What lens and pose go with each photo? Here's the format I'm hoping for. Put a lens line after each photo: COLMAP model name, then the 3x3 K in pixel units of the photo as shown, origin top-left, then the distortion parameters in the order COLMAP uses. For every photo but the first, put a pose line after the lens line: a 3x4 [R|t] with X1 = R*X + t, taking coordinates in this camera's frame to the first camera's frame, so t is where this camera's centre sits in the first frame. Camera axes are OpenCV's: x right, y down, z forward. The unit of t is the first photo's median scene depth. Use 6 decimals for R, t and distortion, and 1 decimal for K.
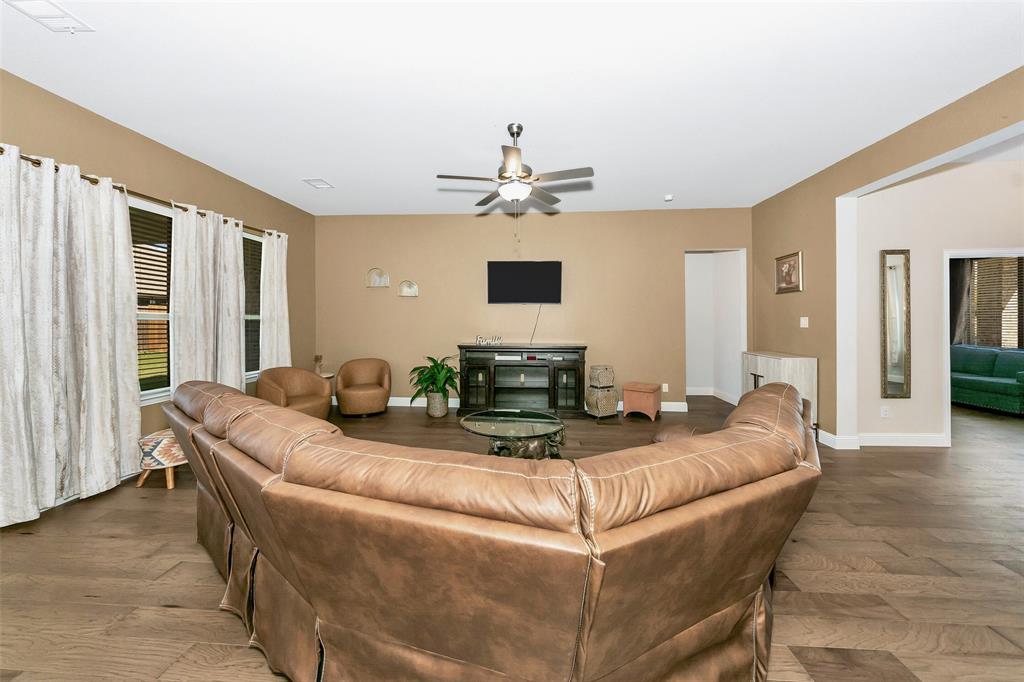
lens RADIAL K [[360.6, 0, 511.0], [0, 360.6, 323.6], [0, 0, 1]] dist [0.004768, -0.000250]
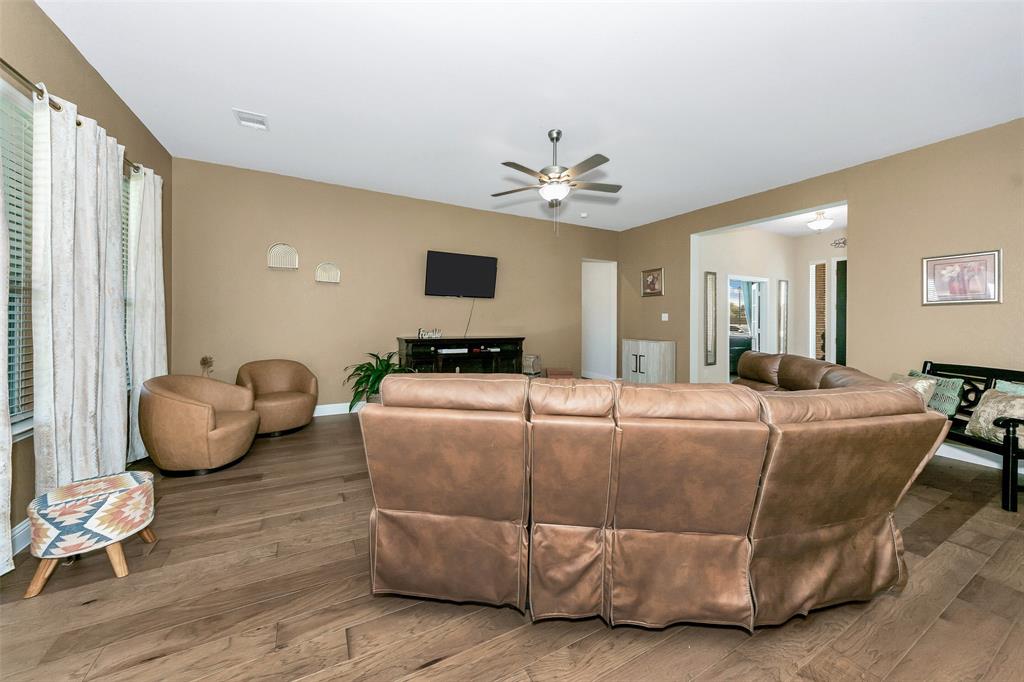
lens RADIAL K [[363.9, 0, 507.4], [0, 363.9, 319.2], [0, 0, 1]] dist [-0.000856, -0.000242]
pose [[0.849932, 0.008610, 0.526821, -0.464553], [-0.003773, 0.999940, -0.010257, 0.020976], [-0.526878, 0.006730, 0.849914, 0.095534]]
